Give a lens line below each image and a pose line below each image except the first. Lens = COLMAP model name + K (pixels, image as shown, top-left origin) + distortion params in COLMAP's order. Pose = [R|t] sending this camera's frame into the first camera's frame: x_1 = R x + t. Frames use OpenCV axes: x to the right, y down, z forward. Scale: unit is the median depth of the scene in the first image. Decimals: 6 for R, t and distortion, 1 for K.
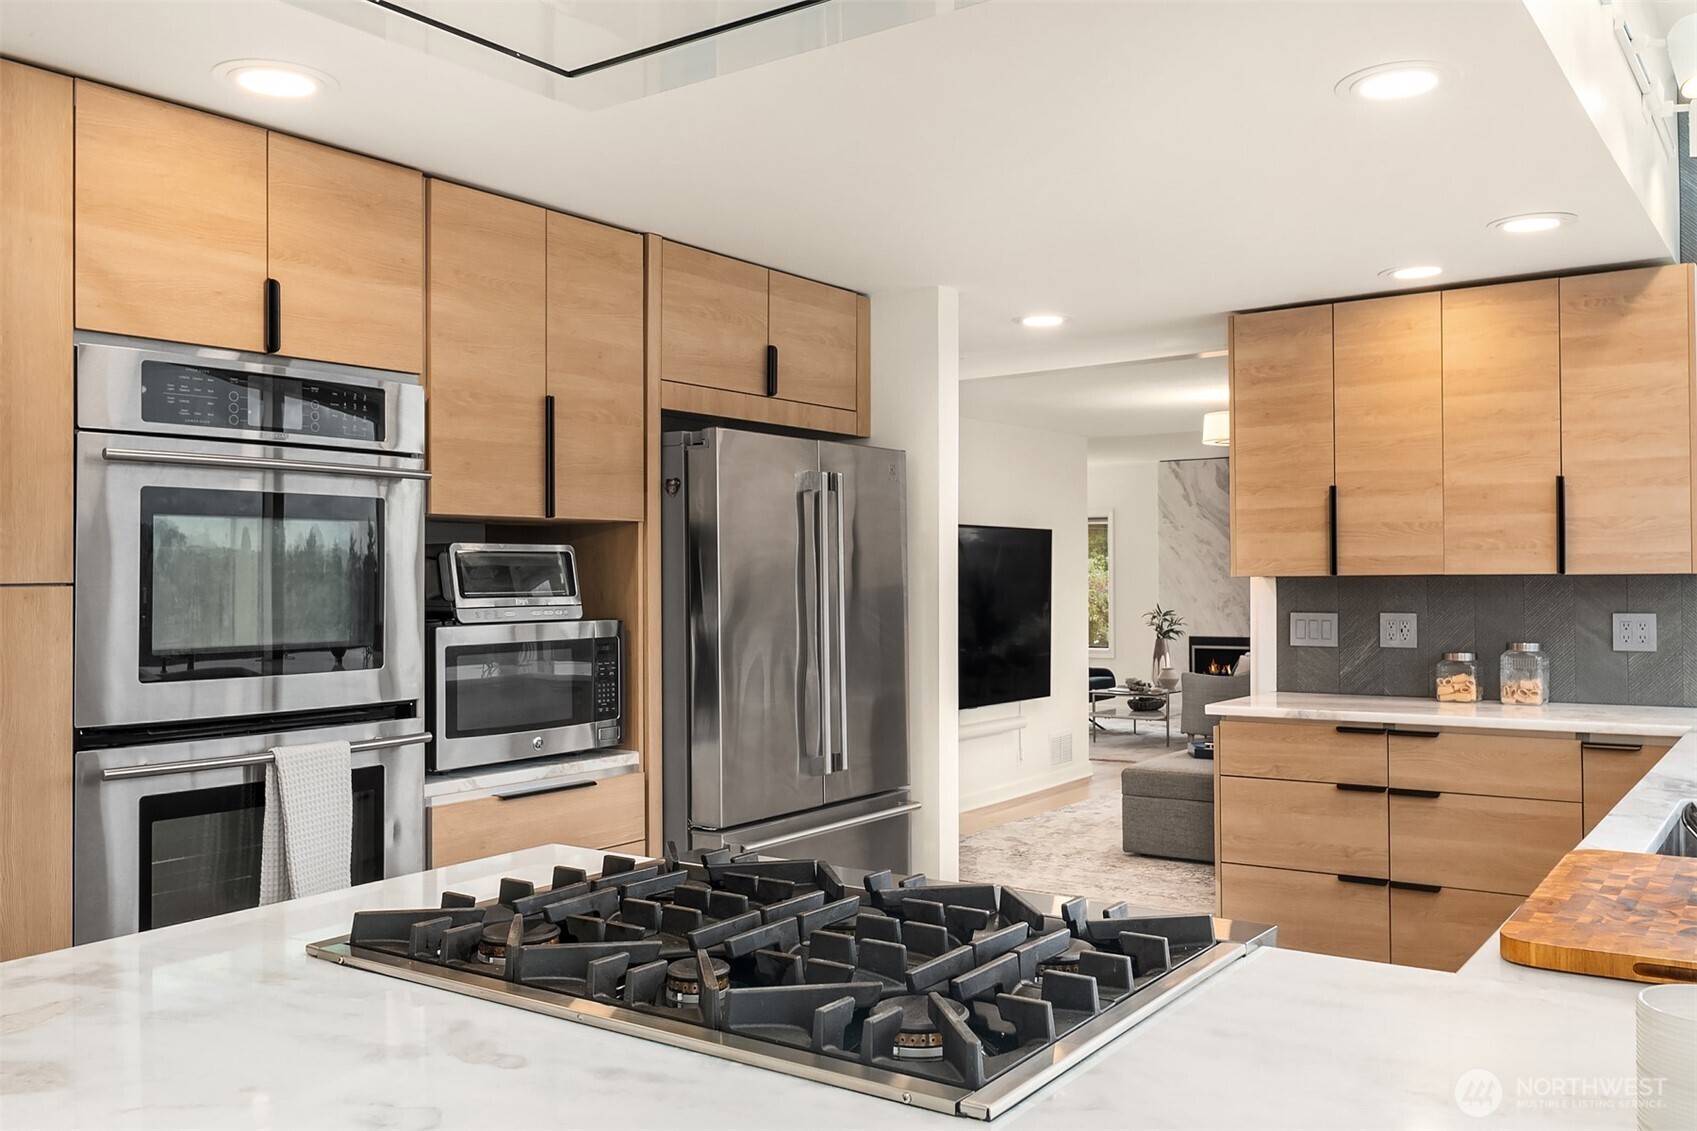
lens RADIAL K [[1402.9, 0, 848.9], [0, 1402.9, 562.6], [0, 0, 1]] dist [-0.005042, 0.001703]
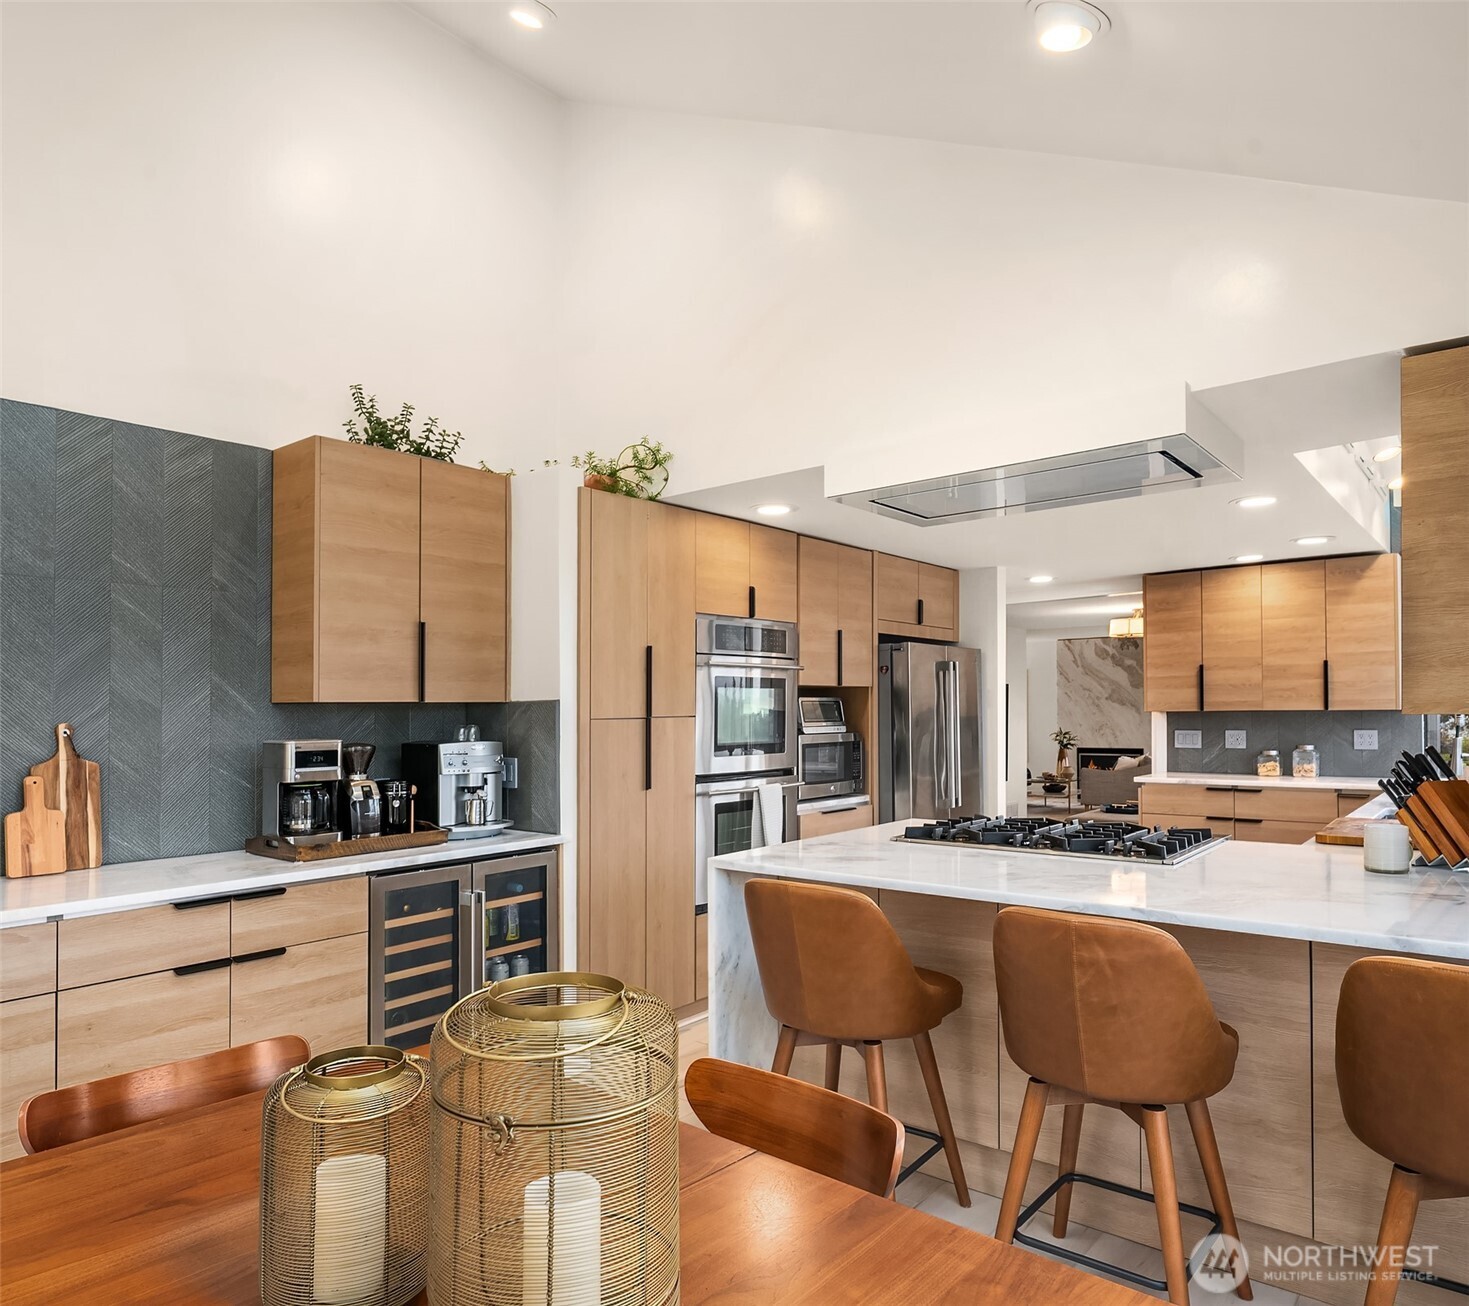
lens RADIAL K [[970.6, 0, 702.4], [0, 970.6, 702.2], [0, 0, 1]] dist [-0.003572, 0.001284]
pose [[0.995824, -0.002713, -0.091249, -0.238769], [0.002829, 0.999995, 0.001135, -0.006920], [0.091245, -0.001389, 0.995827, -0.433776]]
